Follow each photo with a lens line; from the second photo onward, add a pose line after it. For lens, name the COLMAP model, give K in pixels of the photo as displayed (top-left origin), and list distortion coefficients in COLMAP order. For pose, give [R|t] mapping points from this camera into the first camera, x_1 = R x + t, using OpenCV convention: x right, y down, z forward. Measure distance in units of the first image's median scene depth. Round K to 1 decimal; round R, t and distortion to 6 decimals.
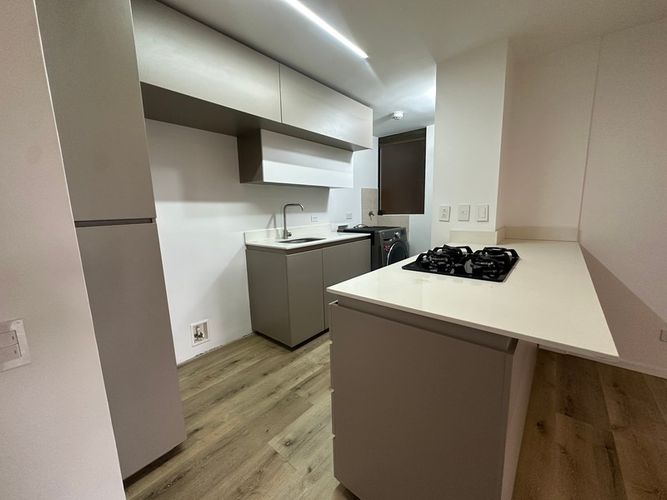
lens RADIAL K [[265.8, 0, 333.5], [0, 265.8, 250.0], [0, 0, 1]] dist [-0.000464, 0.000007]
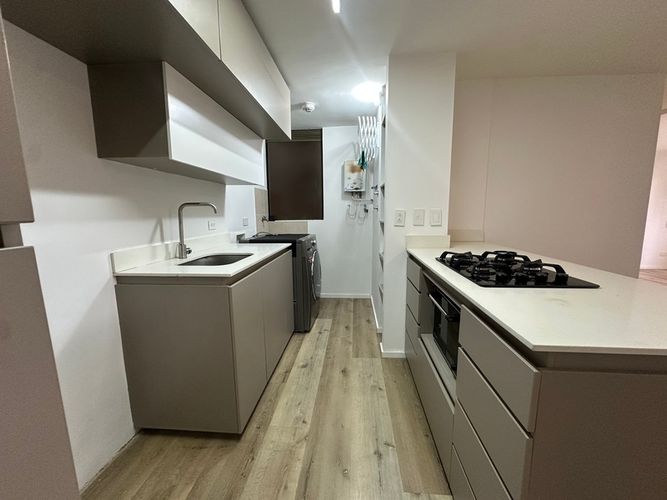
lens RADIAL K [[265.8, 0, 333.5], [0, 265.8, 250.0], [0, 0, 1]] dist [-0.000464, 0.000007]
pose [[0.813734, -0.065070, 0.577583, -0.259772], [0.079453, 0.996839, 0.000365, -0.034854], [-0.575781, 0.045593, 0.816332, 0.296430]]
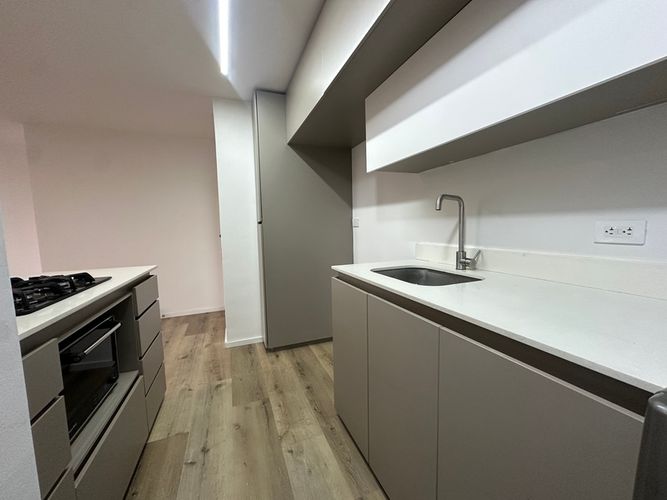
lens RADIAL K [[265.8, 0, 333.5], [0, 265.8, 250.0], [0, 0, 1]] dist [-0.000464, 0.000007]
pose [[-0.472411, 0.116368, -0.873662, 0.346969], [-0.103032, 0.977158, 0.185866, -0.145123], [0.875335, 0.177821, -0.449631, 1.038763]]
